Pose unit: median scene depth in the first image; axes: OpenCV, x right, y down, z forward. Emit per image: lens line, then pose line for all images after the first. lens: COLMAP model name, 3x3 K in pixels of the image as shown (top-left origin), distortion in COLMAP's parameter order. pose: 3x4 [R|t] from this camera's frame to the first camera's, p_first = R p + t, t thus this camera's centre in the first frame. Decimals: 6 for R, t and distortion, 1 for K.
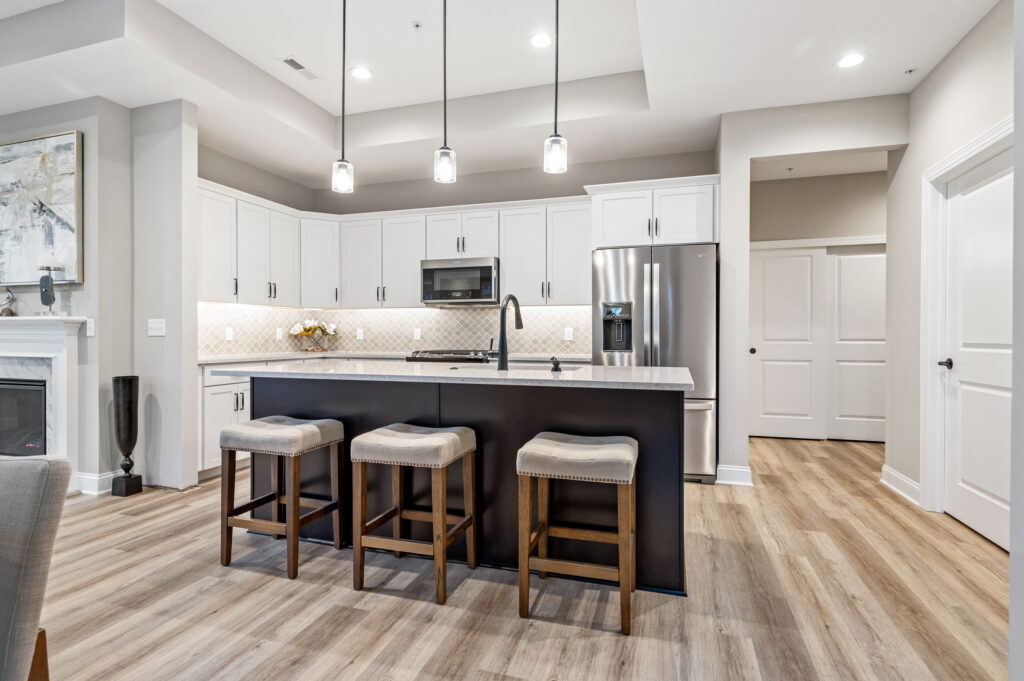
lens RADIAL K [[511.0, 0, 511.3], [0, 511.0, 334.8], [0, 0, 1]] dist [0.001567, -0.000326]
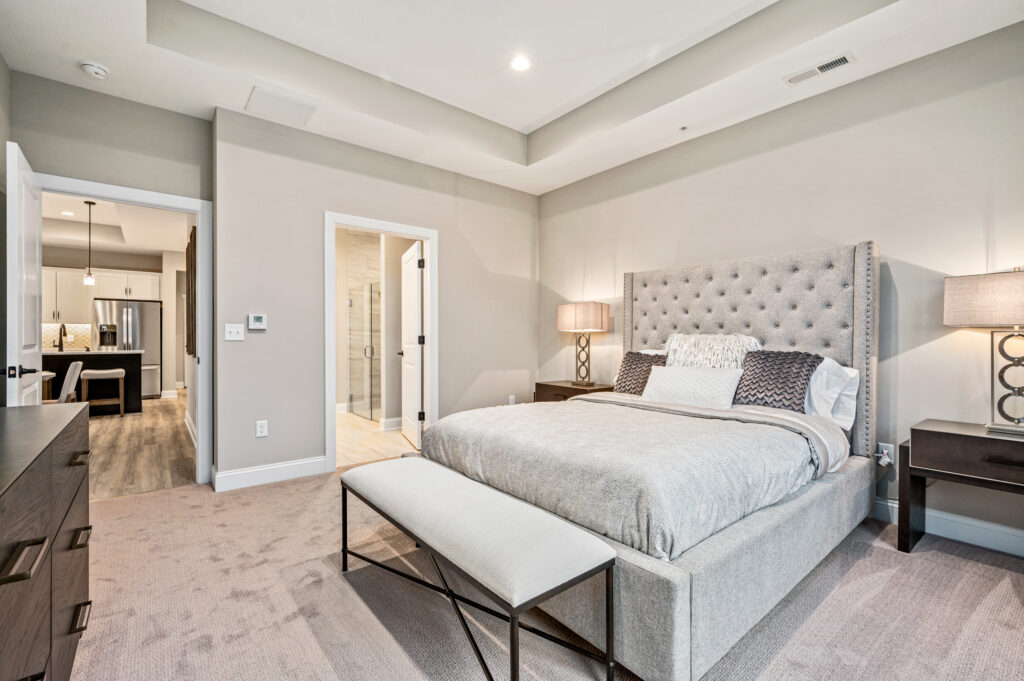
lens RADIAL K [[443.7, 0, 508.6], [0, 443.7, 341.4], [0, 0, 1]] dist [-0.001697, -0.000096]
pose [[0.548989, -0.007349, 0.835797, -0.412232], [0.004580, 0.999973, 0.005784, 0.007299], [-0.835817, 0.000653, 0.549008, -1.396315]]
